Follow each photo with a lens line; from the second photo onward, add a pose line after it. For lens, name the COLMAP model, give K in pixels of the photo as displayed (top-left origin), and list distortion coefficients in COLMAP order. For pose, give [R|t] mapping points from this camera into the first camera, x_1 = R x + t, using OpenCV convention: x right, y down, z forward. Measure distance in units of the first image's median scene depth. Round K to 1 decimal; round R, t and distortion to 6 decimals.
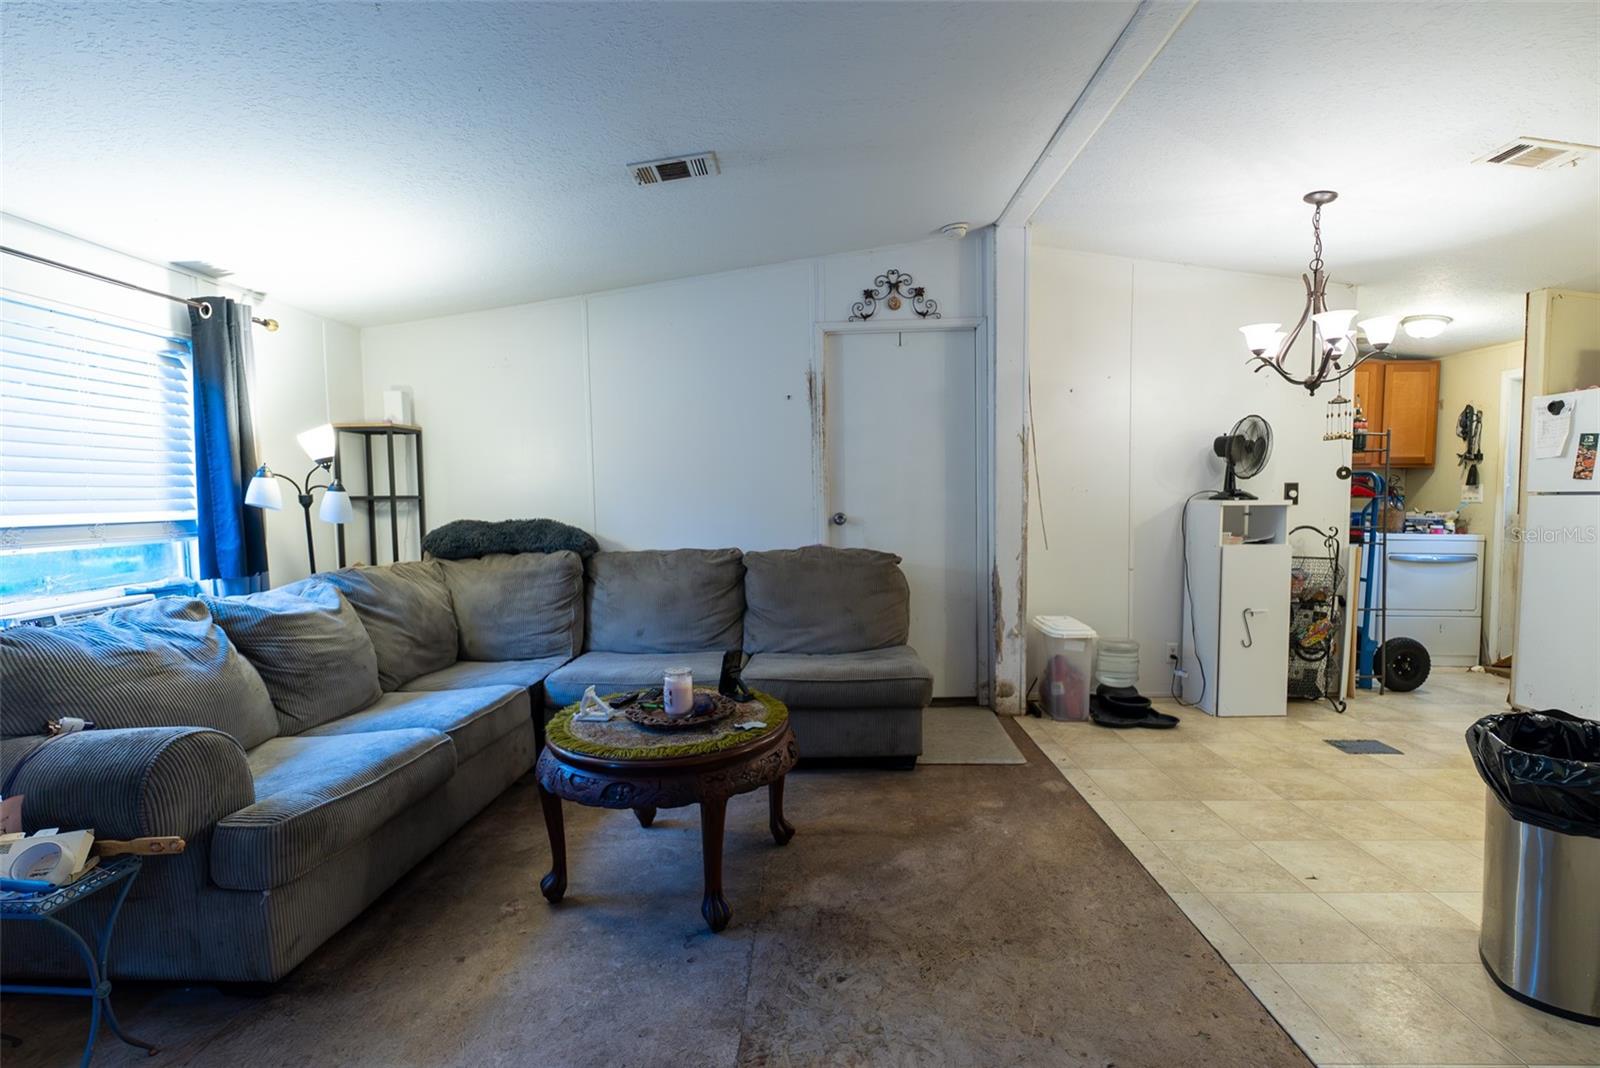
lens RADIAL K [[768.0, 0, 800.0], [0, 768.0, 534.0], [0, 0, 1]] dist [-0.000546, 0.000205]
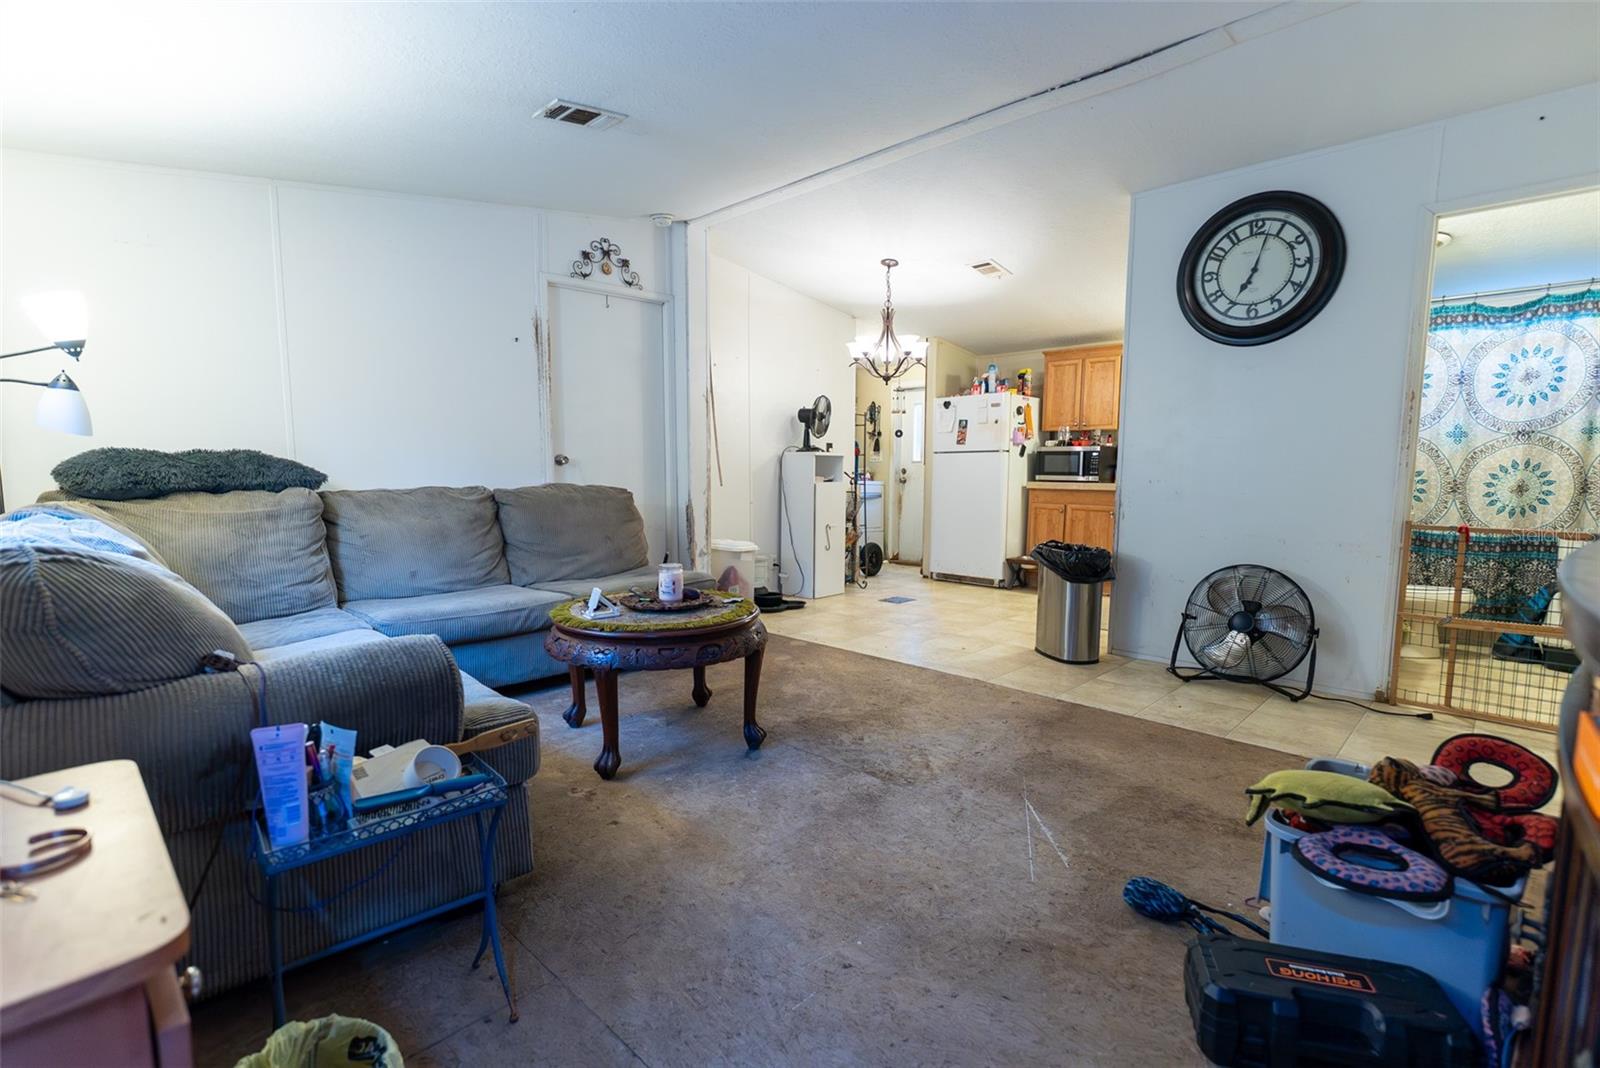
lens RADIAL K [[748.0, 0, 800.0], [0, 748.0, 534.0], [0, 0, 1]] dist [-0.002229, -0.000897]
pose [[0.684594, -0.049897, 0.727214, -0.531401], [0.027497, 0.998712, 0.042640, 0.053085], [-0.728405, -0.009195, 0.685085, 0.038957]]
